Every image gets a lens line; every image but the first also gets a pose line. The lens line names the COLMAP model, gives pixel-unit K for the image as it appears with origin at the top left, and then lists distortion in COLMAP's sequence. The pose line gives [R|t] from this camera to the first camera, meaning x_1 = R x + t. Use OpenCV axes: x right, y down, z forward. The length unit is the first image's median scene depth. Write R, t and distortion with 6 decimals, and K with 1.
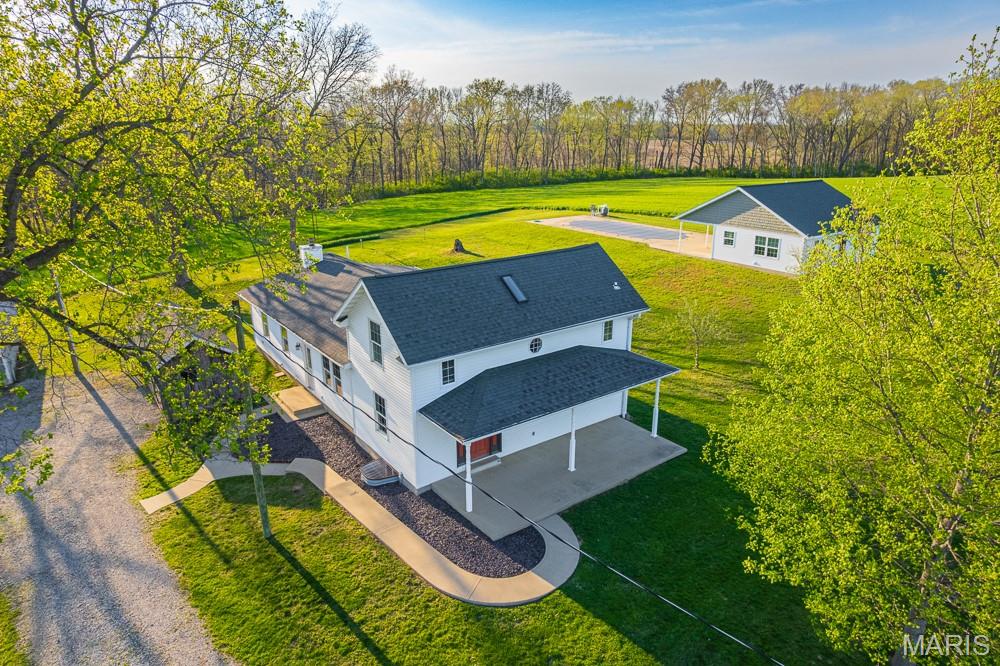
lens RADIAL K [[652.5, 0, 497.9], [0, 652.5, 312.6], [0, 0, 1]] dist [-0.070168, 0.072768]
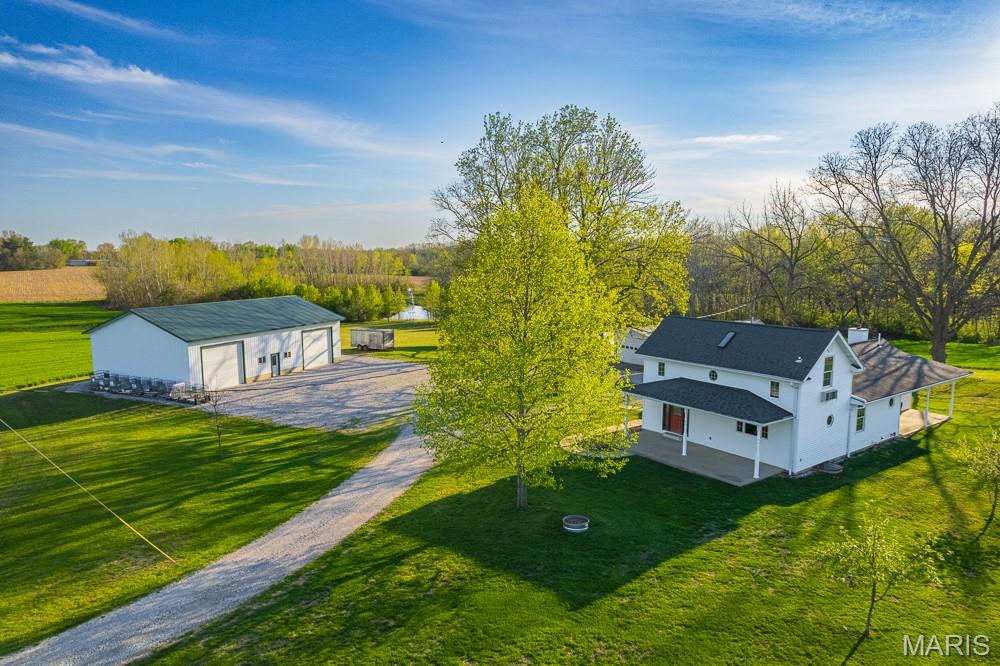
lens RADIAL K [[633.7, 0, 500.4], [0, 633.7, 337.1], [0, 0, 1]] dist [-0.069062, 0.066404]
pose [[-0.029904, 0.130927, -0.990941, 0.238474], [-0.269016, 0.953750, 0.134132, -0.015519], [0.962671, 0.270590, 0.006700, 0.077605]]
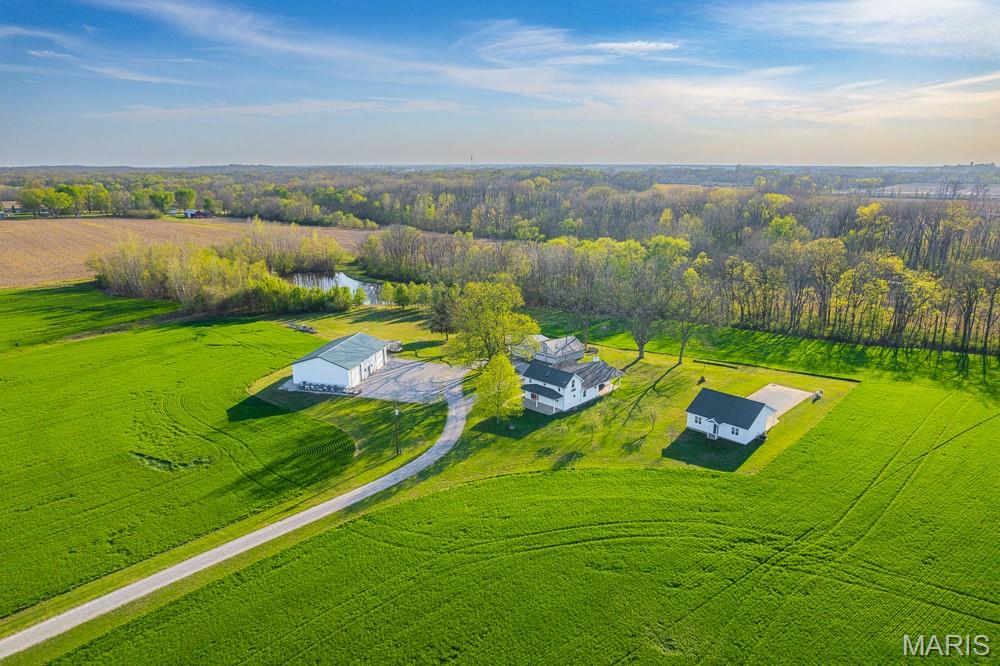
lens RADIAL K [[637.2, 0, 500.0], [0, 637.2, 338.2], [0, 0, 1]] dist [-0.072034, 0.066324]
pose [[0.164587, 0.265837, -0.949864, 0.773526], [-0.269277, 0.938526, 0.216005, -0.212669], [0.948895, 0.220225, 0.226053, -0.098225]]
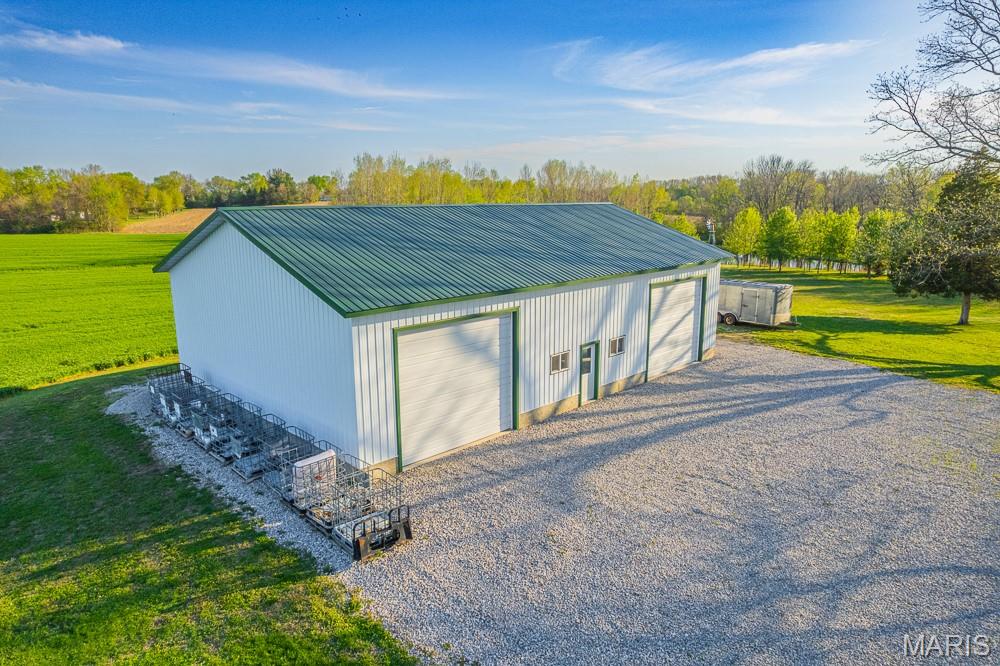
lens RADIAL K [[637.2, 0, 500.0], [0, 637.2, 338.2], [0, 0, 1]] dist [-0.072034, 0.066324]
pose [[-0.372301, 0.203828, -0.905454, -0.019789], [-0.248046, 0.918248, 0.308698, 0.047298], [0.894352, 0.339523, -0.291305, -0.034897]]
